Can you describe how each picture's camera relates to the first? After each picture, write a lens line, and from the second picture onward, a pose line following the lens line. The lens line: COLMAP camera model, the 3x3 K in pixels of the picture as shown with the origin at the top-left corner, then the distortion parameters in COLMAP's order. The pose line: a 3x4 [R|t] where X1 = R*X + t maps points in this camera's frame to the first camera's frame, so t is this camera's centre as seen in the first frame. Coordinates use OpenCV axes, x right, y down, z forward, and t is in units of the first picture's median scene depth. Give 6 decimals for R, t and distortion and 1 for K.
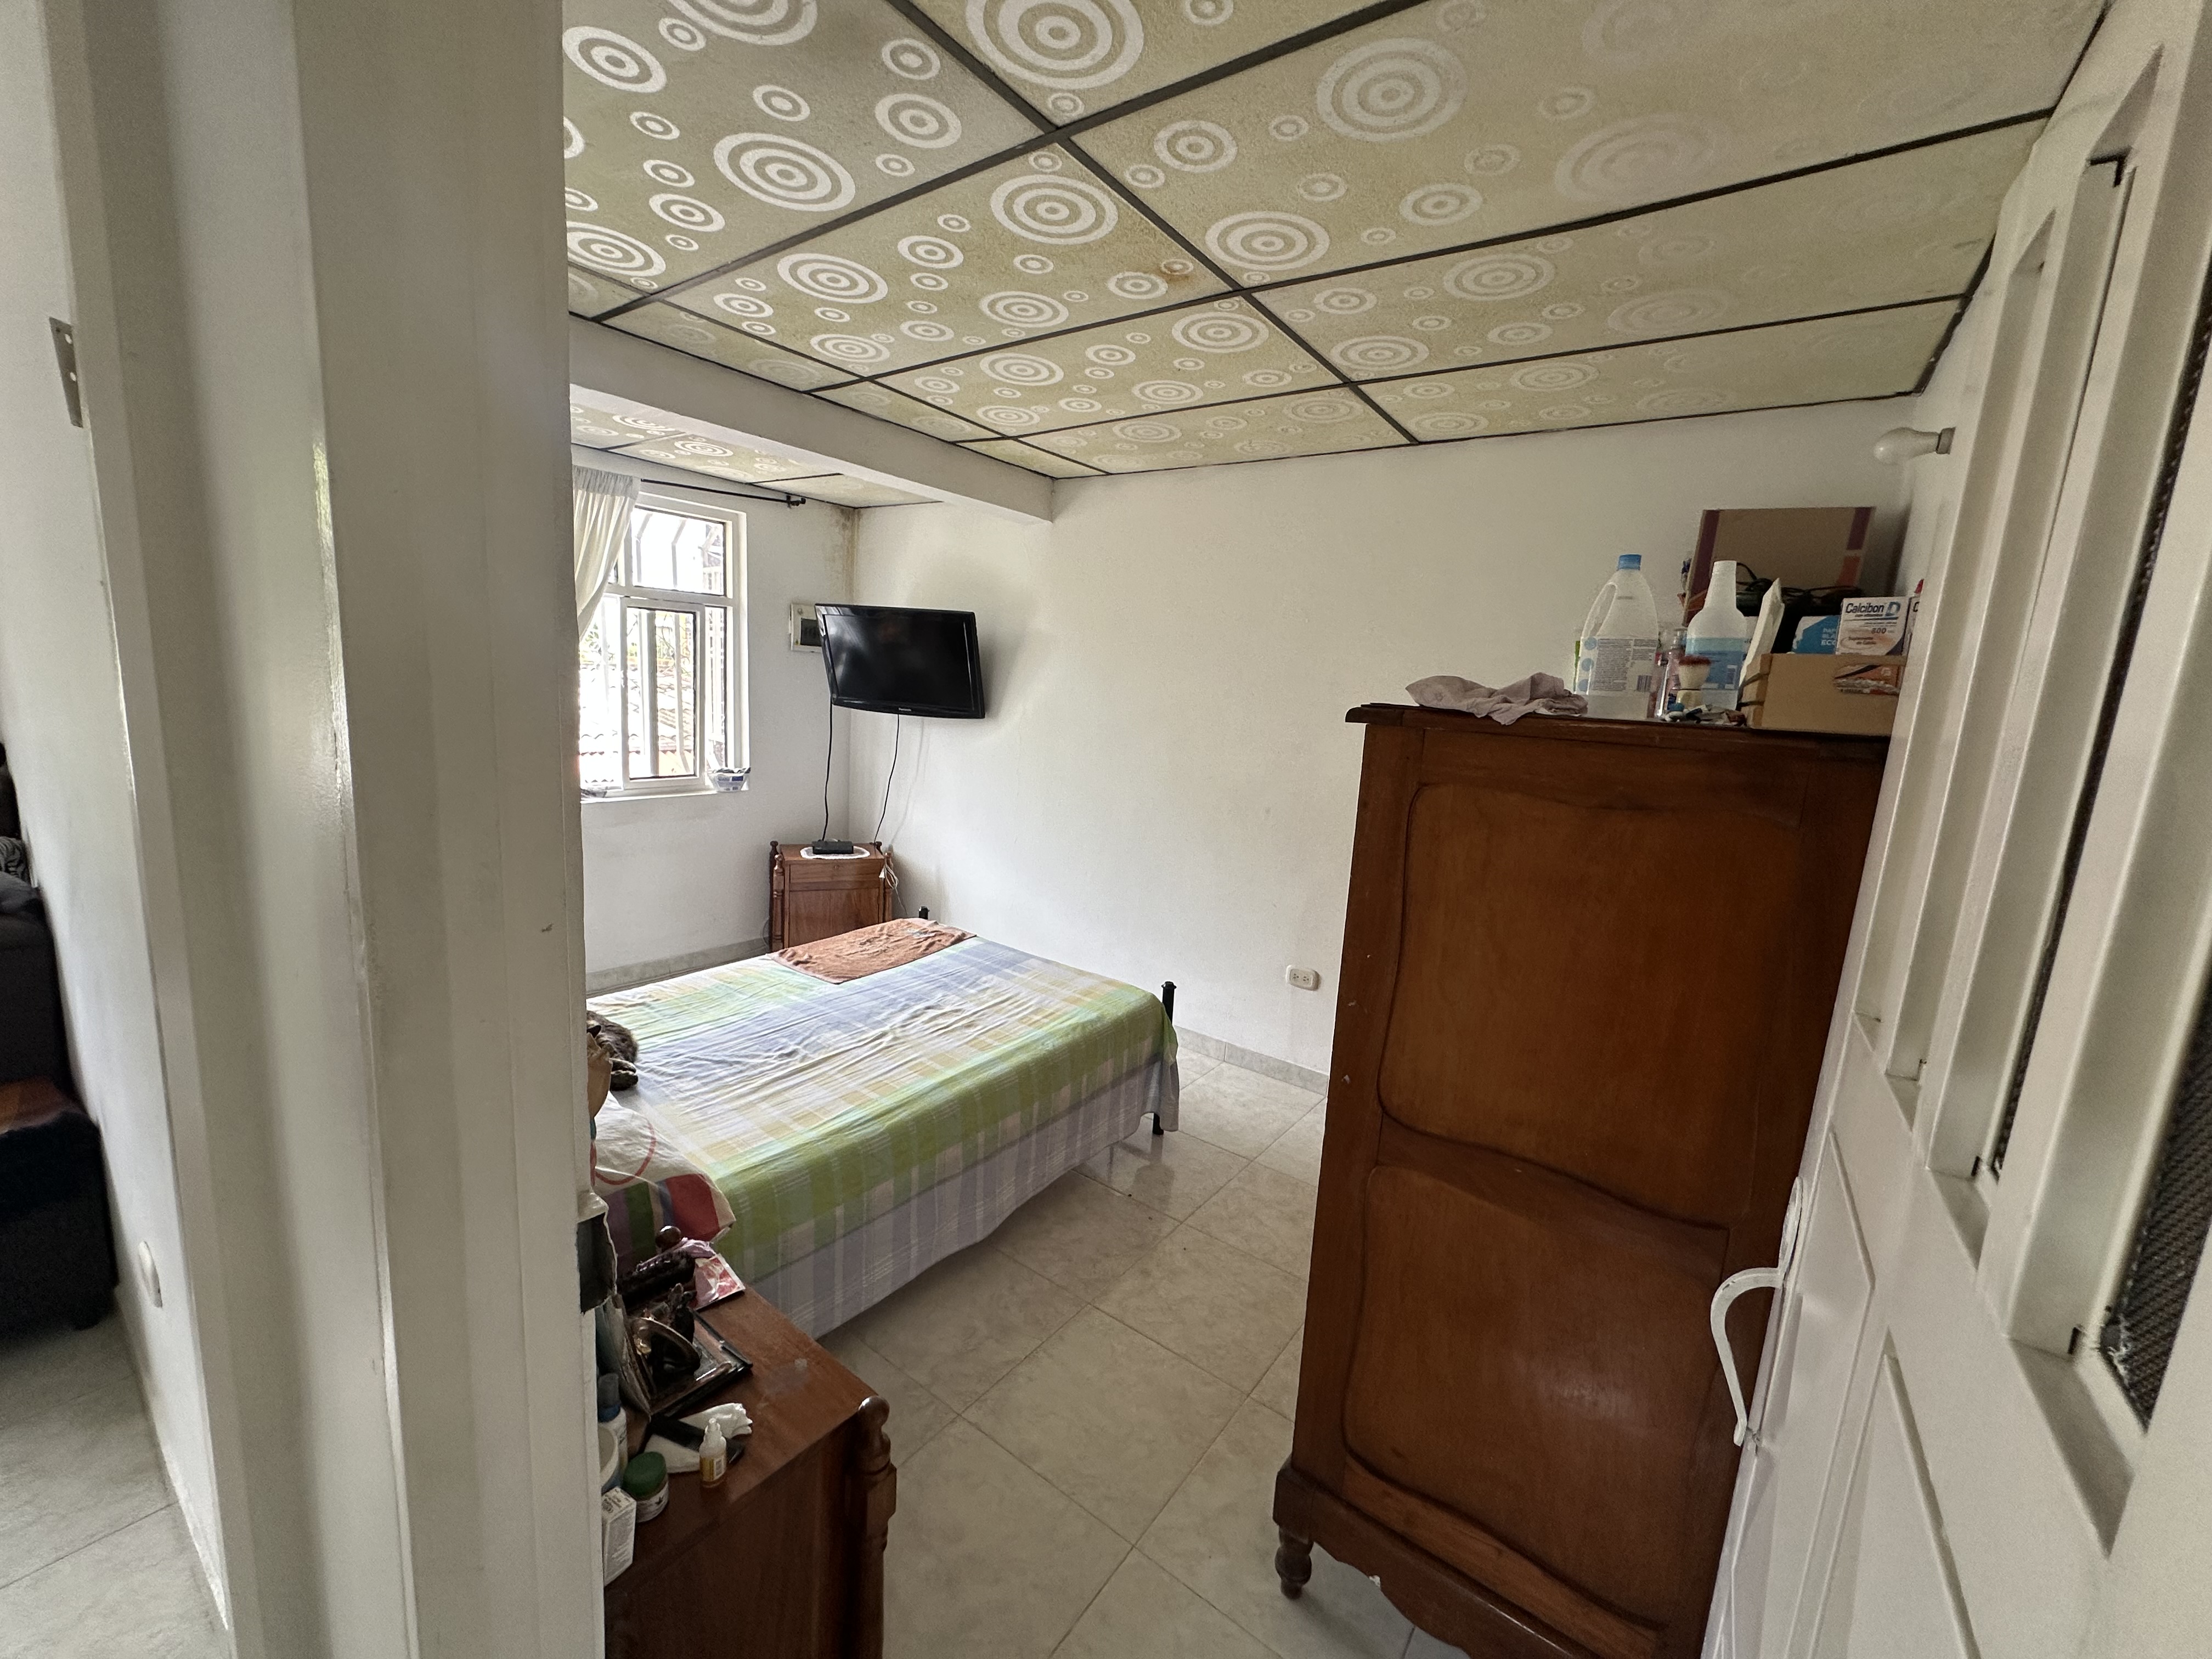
lens RADIAL K [[881.4, 0, 1100.0], [0, 881.4, 818.9], [0, 0, 1]] dist [-0.004817, 0.001099]
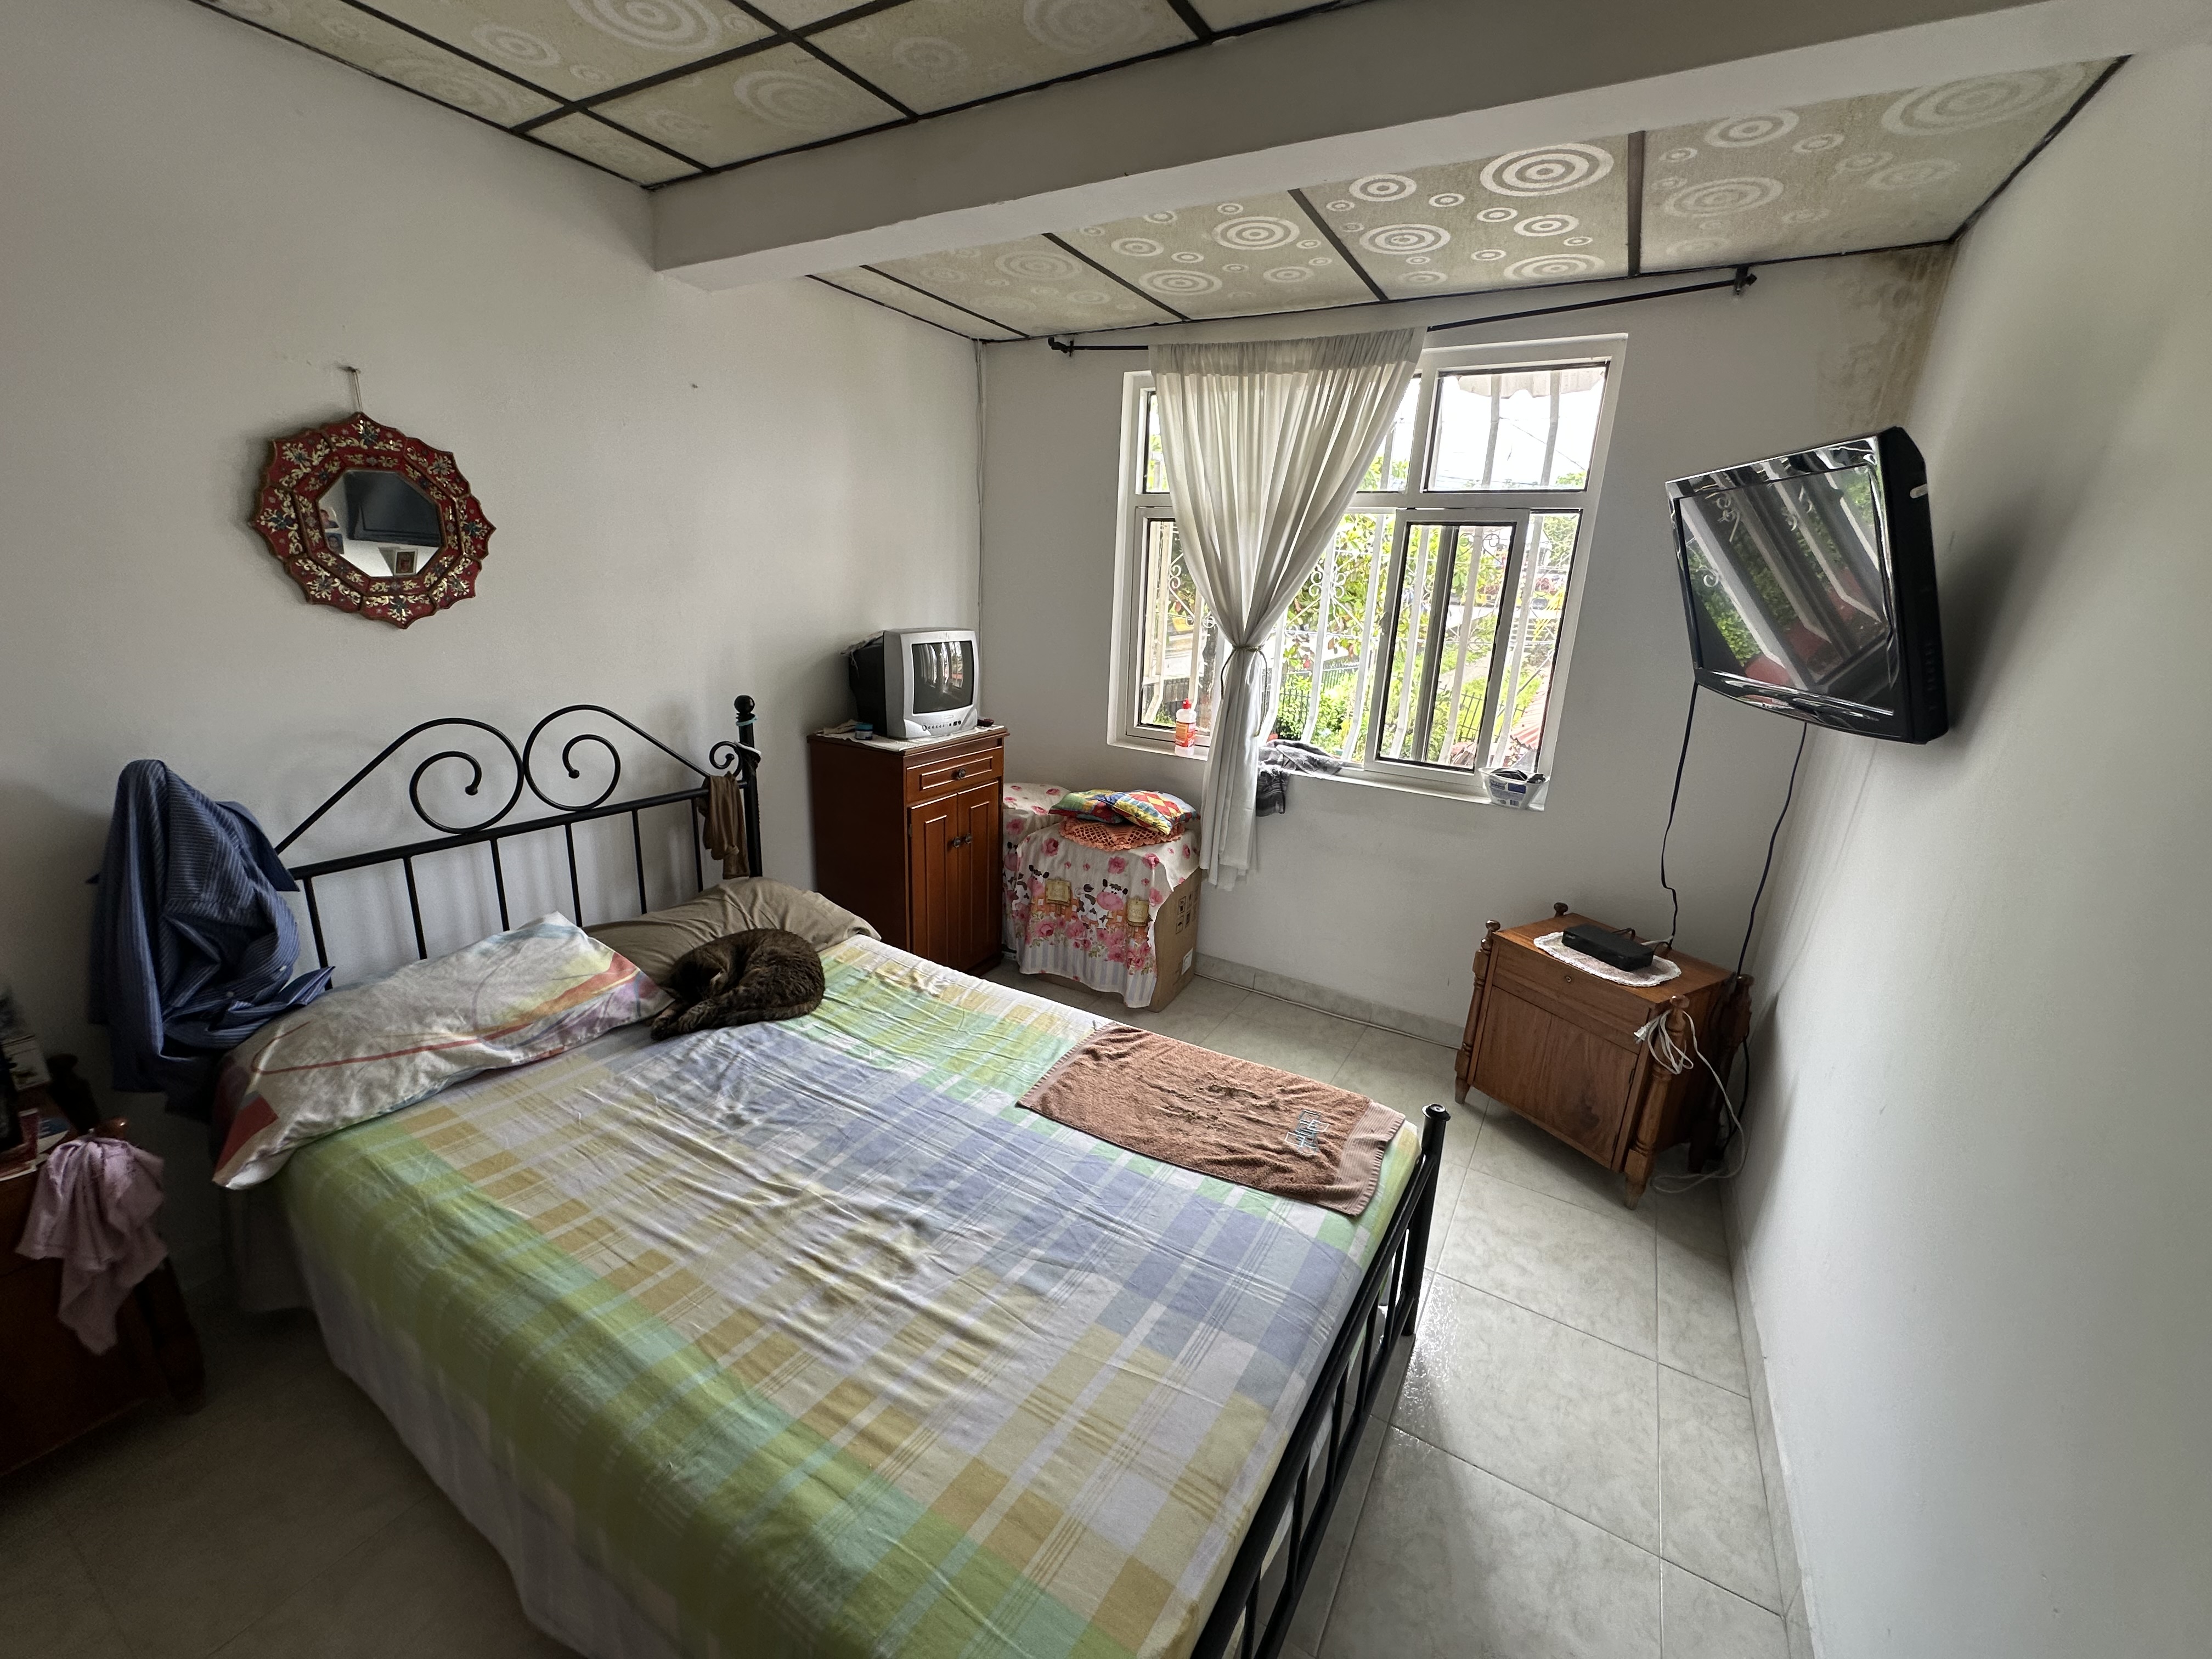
lens RADIAL K [[881.4, 0, 1105.2], [0, 881.4, 820.2], [0, 0, 1]] dist [-0.004817, 0.001099]
pose [[0.111999, 0.212306, -0.970764, 0.254029], [-0.194726, 0.962659, 0.188068, -0.126143], [0.974442, 0.167970, 0.149158, 0.930478]]
